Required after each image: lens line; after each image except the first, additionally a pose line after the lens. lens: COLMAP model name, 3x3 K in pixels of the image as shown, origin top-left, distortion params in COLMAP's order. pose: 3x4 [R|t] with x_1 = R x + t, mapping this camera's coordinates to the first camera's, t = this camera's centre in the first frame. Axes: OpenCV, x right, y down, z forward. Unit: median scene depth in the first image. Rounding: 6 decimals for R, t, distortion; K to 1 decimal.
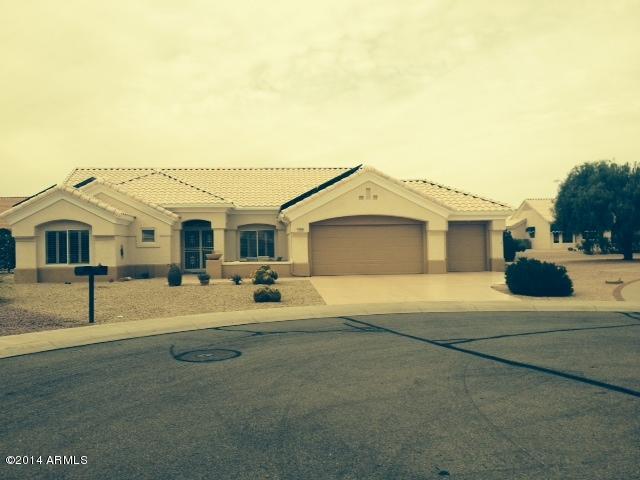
lens RADIAL K [[603.6, 0, 320.0], [0, 603.6, 240.0], [0, 0, 1]] dist [0.130576, -0.292427]
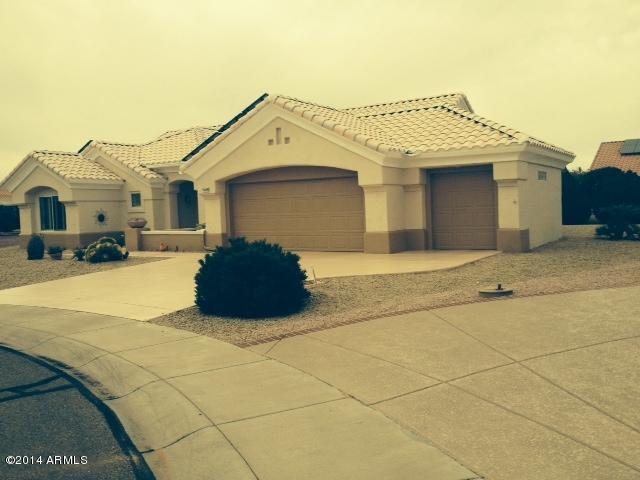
lens RADIAL K [[603.6, 0, 320.0], [0, 603.6, 240.0], [0, 0, 1]] dist [0.130576, -0.292427]
pose [[0.801254, 0.022765, -0.597890, 0.522169], [0.023694, 0.997285, 0.069725, -0.004342], [0.597854, -0.070034, 0.798540, 0.449554]]
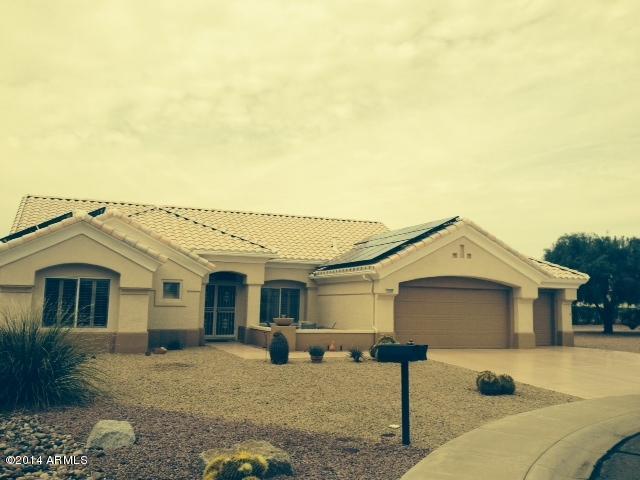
lens RADIAL K [[603.6, 0, 320.0], [0, 603.6, 240.0], [0, 0, 1]] dist [0.130576, -0.292427]
pose [[0.956258, 0.064113, 0.285413, -0.342898], [-0.036072, 0.994084, -0.102449, 0.001758], [-0.290293, 0.087672, 0.952913, 0.241212]]
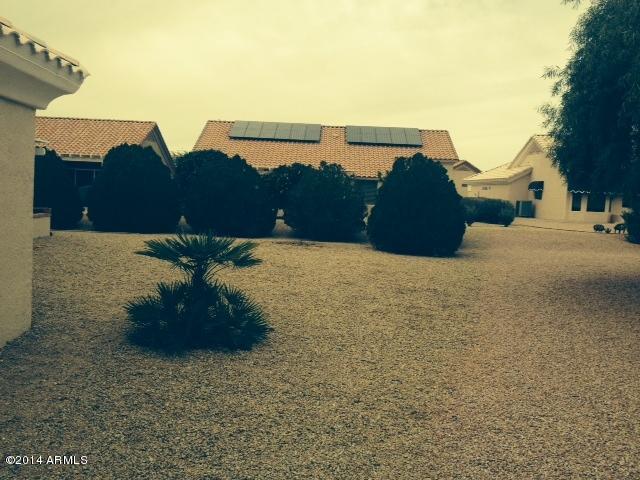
lens RADIAL K [[603.6, 0, 320.0], [0, 603.6, 240.0], [0, 0, 1]] dist [0.130576, -0.292427]
pose [[0.997033, 0.068394, -0.035317, 0.423064], [-0.065021, 0.993893, 0.089153, -0.009801], [0.041199, -0.086592, 0.995392, 1.037883]]
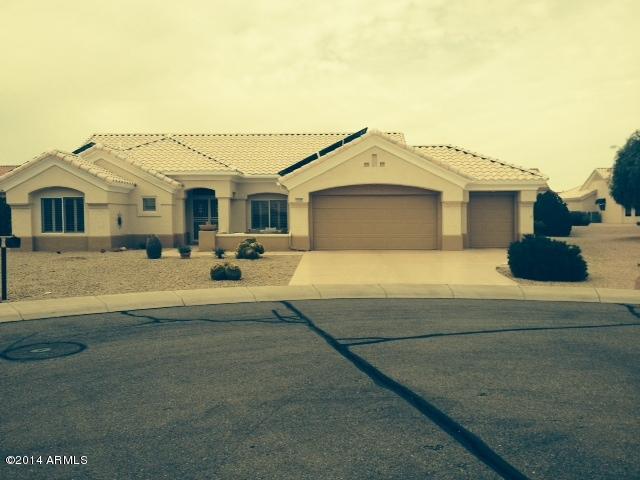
lens RADIAL K [[603.6, 0, 320.0], [0, 603.6, 240.0], [0, 0, 1]] dist [0.130576, -0.292427]
pose [[0.992271, 0.017557, -0.122840, 0.108605], [-0.011424, 0.998661, 0.050453, -0.002451], [0.123561, -0.048660, 0.991143, 0.086802]]
